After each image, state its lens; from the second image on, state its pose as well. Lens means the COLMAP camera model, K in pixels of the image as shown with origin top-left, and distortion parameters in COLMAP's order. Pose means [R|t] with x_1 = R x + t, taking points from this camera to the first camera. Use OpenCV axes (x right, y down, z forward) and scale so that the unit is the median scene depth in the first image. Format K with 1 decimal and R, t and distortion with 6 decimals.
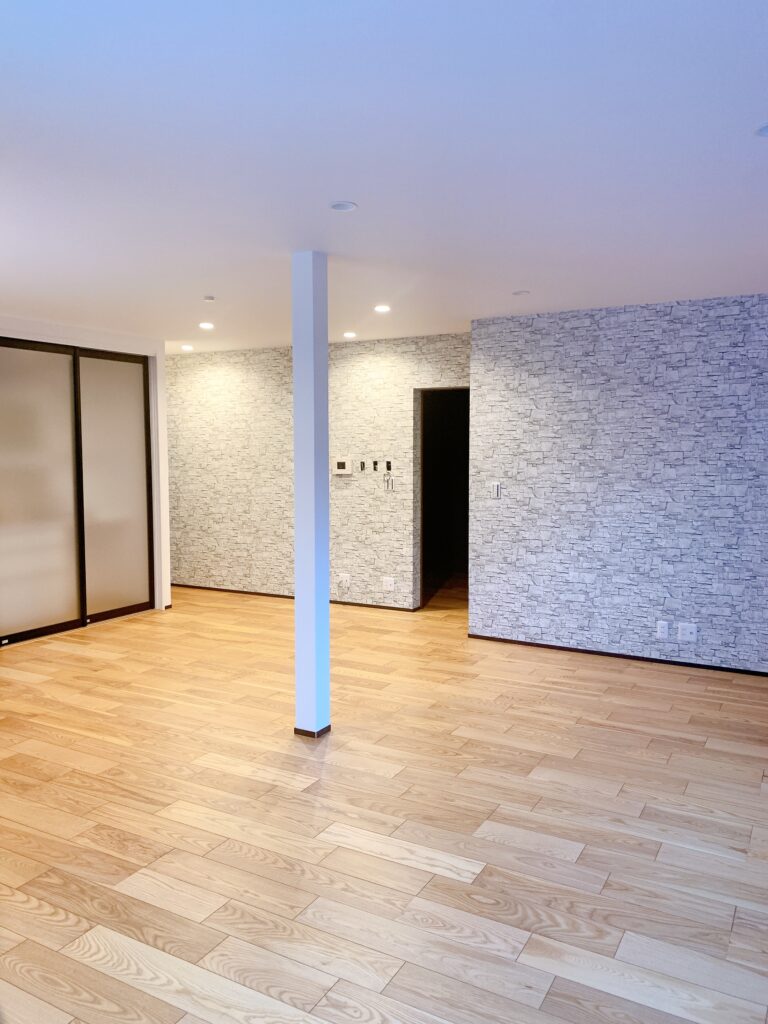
lens RADIAL K [[781.1, 0, 384.0], [0, 781.1, 512.0], [0, 0, 1]] dist [-0.000449, -0.008198]
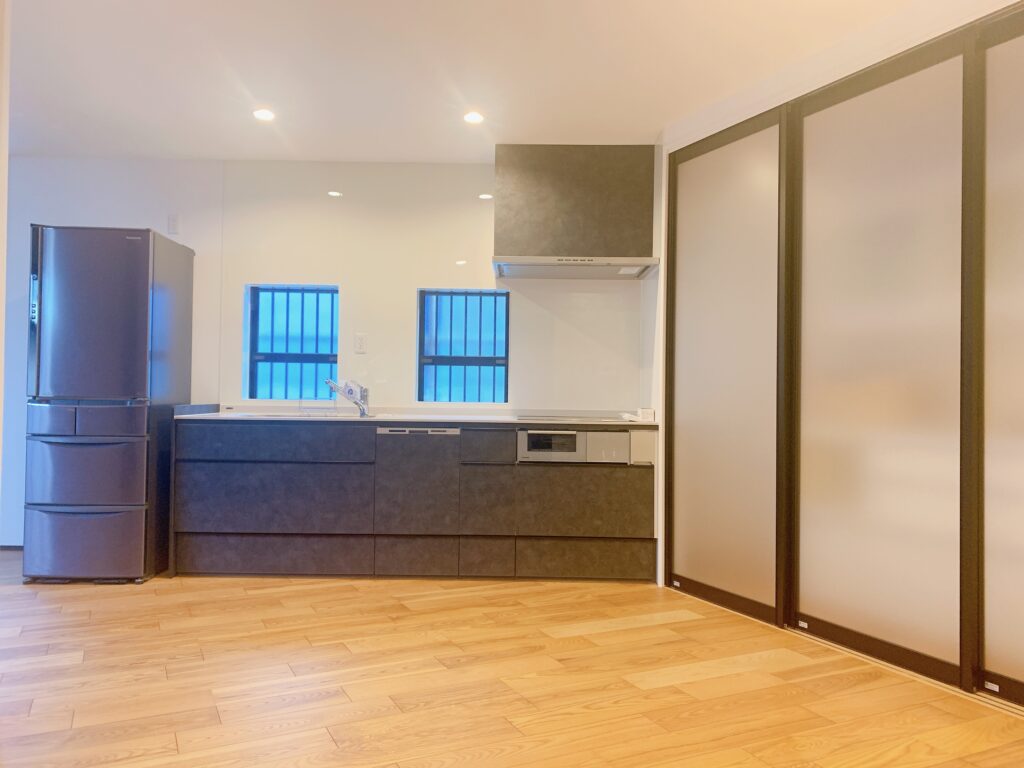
lens RADIAL K [[770.1, 0, 512.0], [0, 770.1, 384.0], [0, 0, 1]] dist [0.037606, -0.058753]
pose [[-0.560586, -0.020339, -0.827846, 0.123854], [-0.083764, 0.995964, 0.032252, -0.011261], [0.823849, 0.087424, -0.560027, 1.316072]]
